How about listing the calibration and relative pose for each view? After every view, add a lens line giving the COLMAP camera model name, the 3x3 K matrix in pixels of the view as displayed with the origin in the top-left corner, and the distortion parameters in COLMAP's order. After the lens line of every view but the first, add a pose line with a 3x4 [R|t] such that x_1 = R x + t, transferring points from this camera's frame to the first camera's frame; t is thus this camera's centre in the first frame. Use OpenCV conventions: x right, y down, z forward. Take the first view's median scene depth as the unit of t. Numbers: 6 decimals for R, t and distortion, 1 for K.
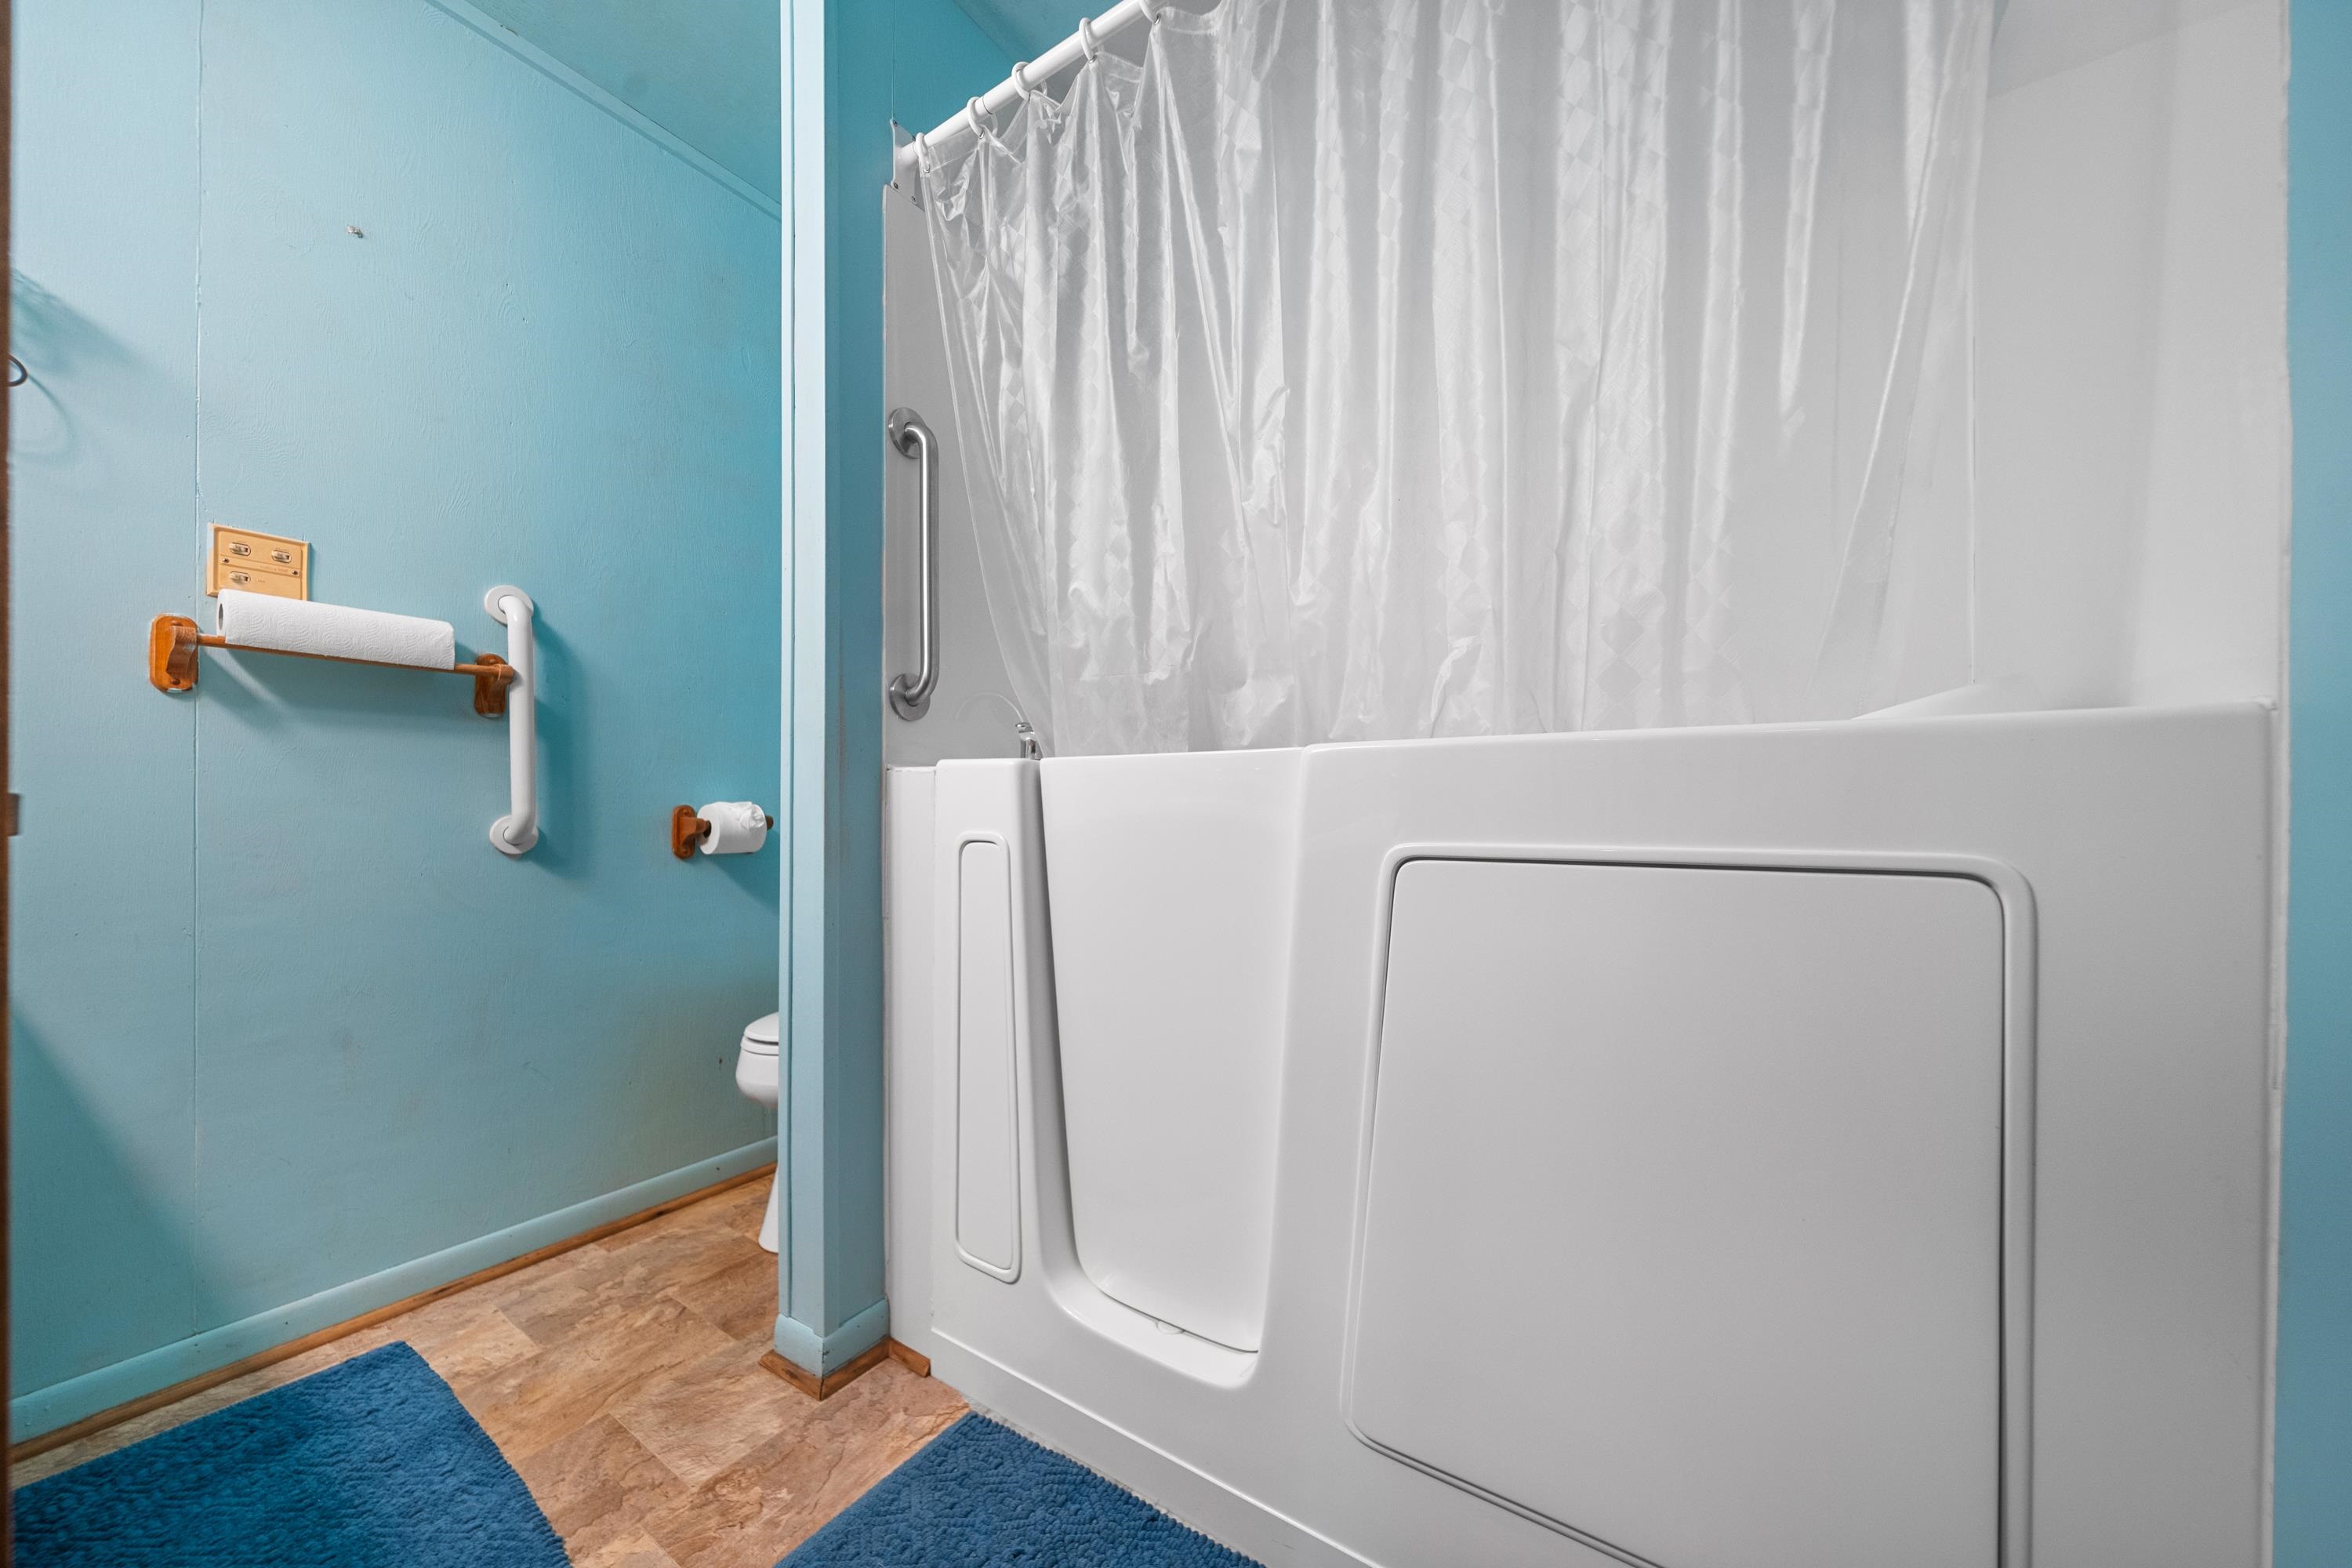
lens RADIAL K [[824.2, 0, 1161.2], [0, 824.2, 796.5], [0, 0, 1]] dist [-0.000805, -0.000085]
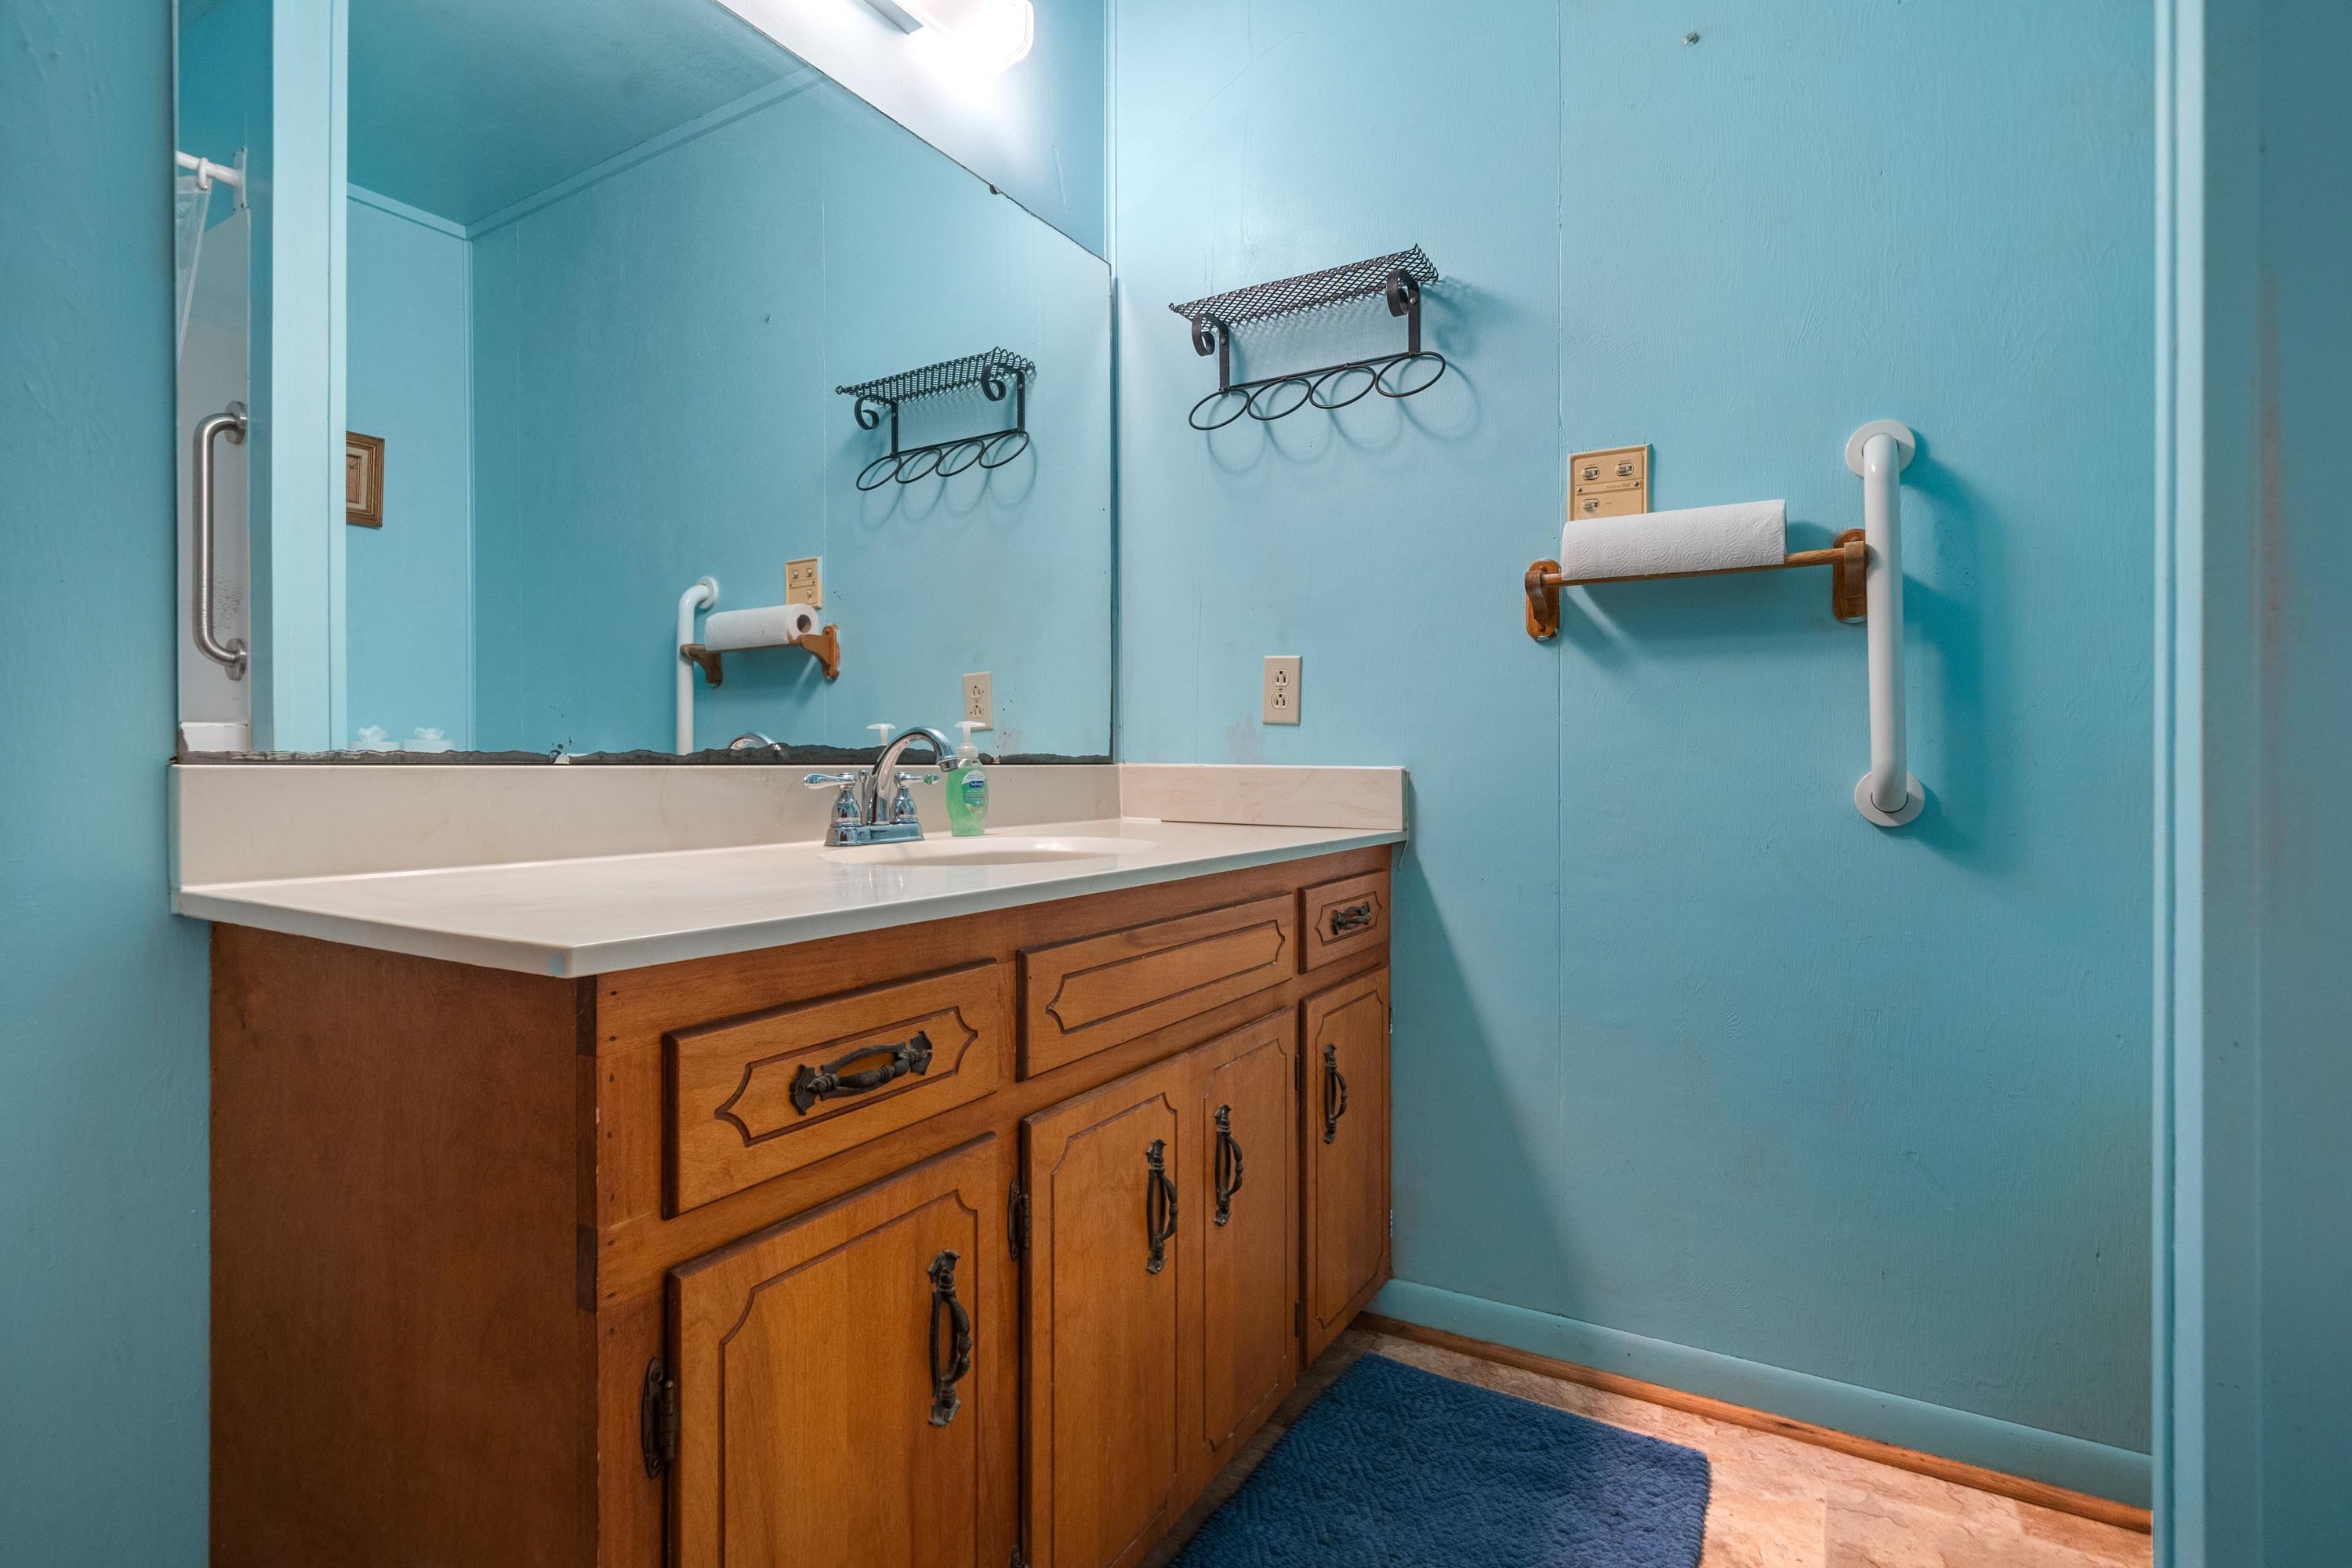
lens RADIAL K [[1144.3, 0, 1164.5], [0, 1144.3, 762.7], [0, 0, 1]] dist [0.001153, 0.000980]
pose [[0.057423, -0.005306, -0.998336, 0.106042], [0.019126, 0.999808, -0.004213, 0.013914], [0.998167, -0.018852, 0.057514, 0.431202]]
